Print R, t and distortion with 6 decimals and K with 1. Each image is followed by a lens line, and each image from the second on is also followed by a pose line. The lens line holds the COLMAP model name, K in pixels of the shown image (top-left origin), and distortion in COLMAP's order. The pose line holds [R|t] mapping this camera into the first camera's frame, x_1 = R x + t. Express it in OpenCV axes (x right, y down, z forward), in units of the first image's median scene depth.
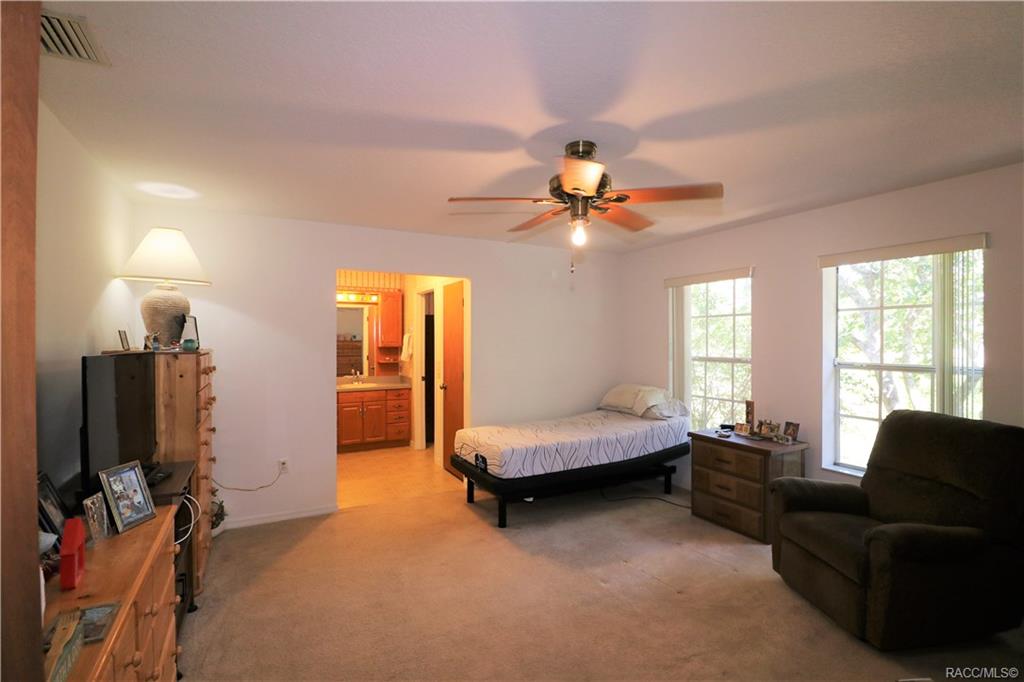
lens RADIAL K [[472.5, 0, 516.6], [0, 472.5, 343.8], [0, 0, 1]] dist [-0.006702, -0.009679]
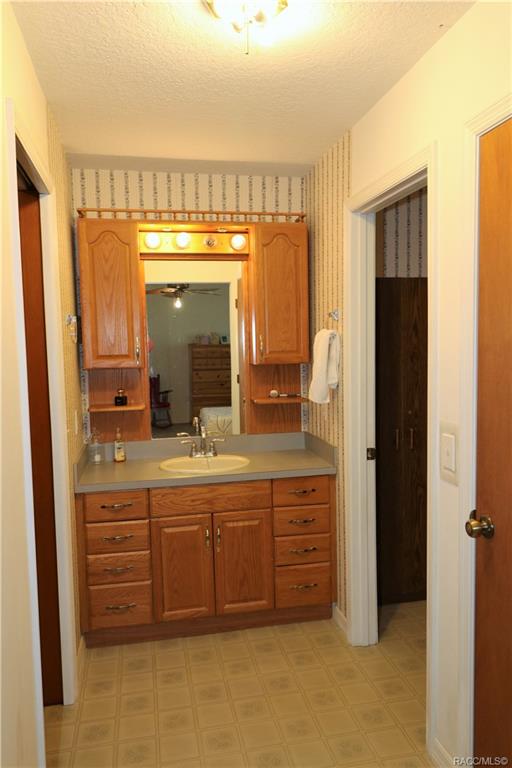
lens RADIAL K [[591.2, 0, 256.0], [0, 591.2, 385.9], [0, 0, 1]] dist [-0.000862, 0.000088]
pose [[0.953860, 0.002910, -0.300236, -0.141454], [0.018345, 0.997520, 0.067952, -0.009349], [0.299690, -0.070324, 0.951441, 0.533127]]
